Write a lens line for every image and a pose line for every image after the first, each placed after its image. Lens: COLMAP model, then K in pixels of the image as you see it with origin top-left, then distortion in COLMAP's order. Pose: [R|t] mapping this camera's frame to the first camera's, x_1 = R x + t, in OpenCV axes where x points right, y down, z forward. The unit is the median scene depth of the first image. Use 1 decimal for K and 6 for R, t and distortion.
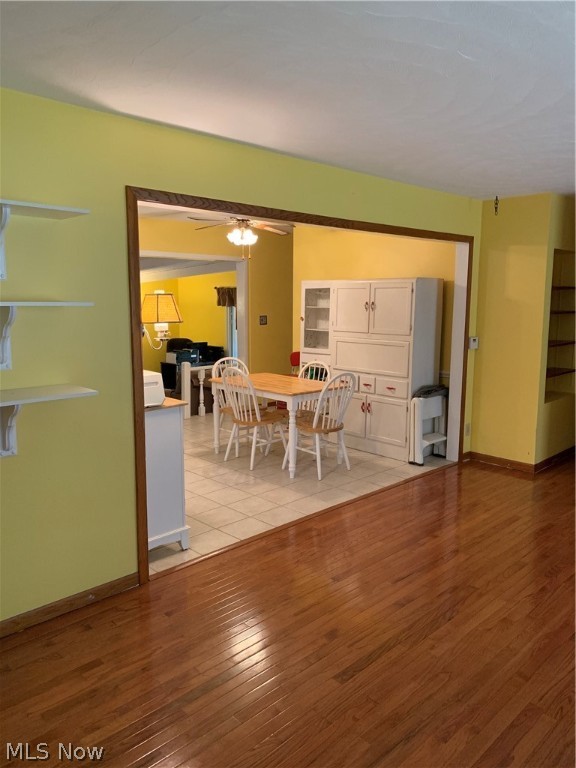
lens RADIAL K [[587.5, 0, 290.9], [0, 587.5, 381.3], [0, 0, 1]] dist [0.005917, -0.002488]
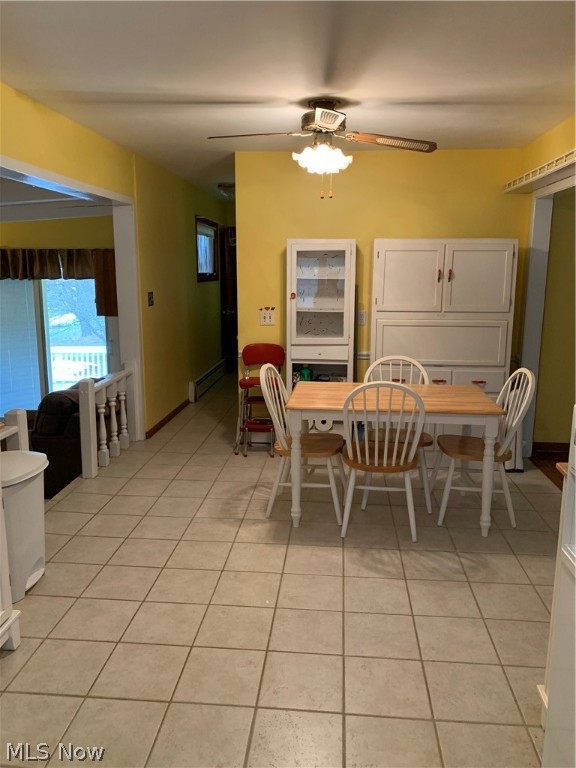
lens RADIAL K [[587.5, 0, 290.9], [0, 587.5, 381.3], [0, 0, 1]] dist [0.005917, -0.002488]
pose [[0.760737, -0.125753, 0.636762, -0.508314], [0.093258, 0.992049, 0.084504, -0.077324], [-0.642326, -0.004902, 0.766416, 0.564770]]
